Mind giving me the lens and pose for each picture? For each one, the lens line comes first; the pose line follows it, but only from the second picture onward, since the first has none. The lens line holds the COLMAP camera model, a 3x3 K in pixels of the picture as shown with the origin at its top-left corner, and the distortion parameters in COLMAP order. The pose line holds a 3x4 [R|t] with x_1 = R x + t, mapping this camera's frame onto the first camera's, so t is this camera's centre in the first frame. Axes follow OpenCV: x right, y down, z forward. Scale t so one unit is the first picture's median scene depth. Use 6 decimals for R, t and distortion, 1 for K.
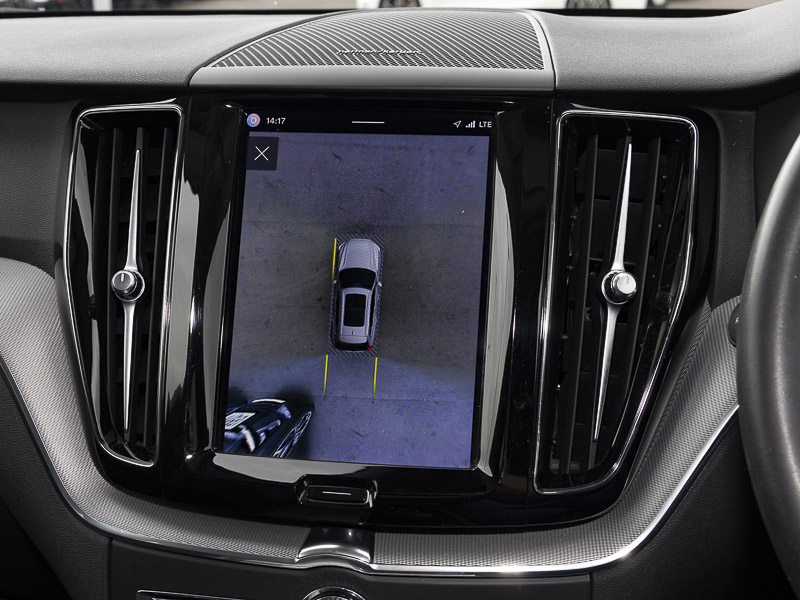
lens RADIAL K [[1254.2, 0, 400.0], [0, 1254.2, 300.0], [0, 0, 1]] dist [0.026758, 0.049140]
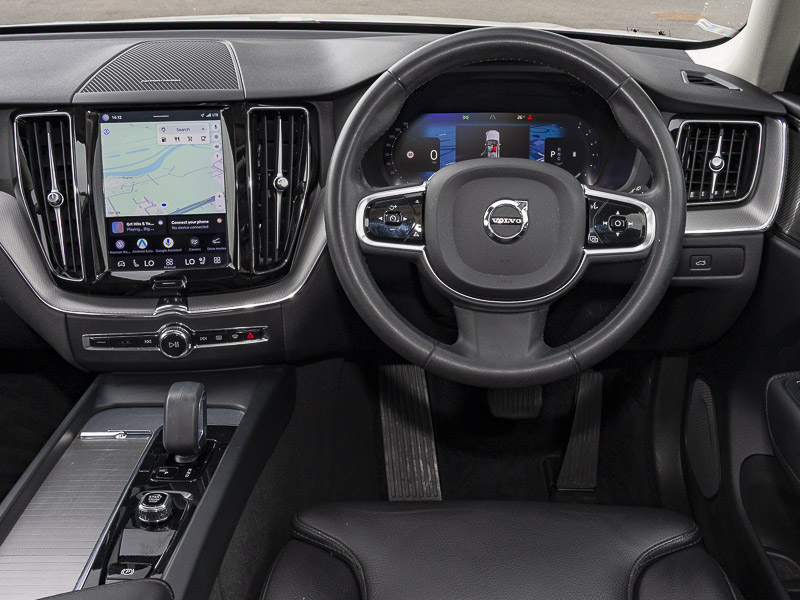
lens RADIAL K [[887.8, 0, 400.0], [0, 887.8, 300.0], [0, 0, 1]] dist [-0.005516, -0.015103]
pose [[0.956840, -0.123693, 0.262977, -0.074835], [0.064591, 0.972782, 0.222539, -0.149582], [-0.283345, -0.195948, 0.938786, -0.650428]]
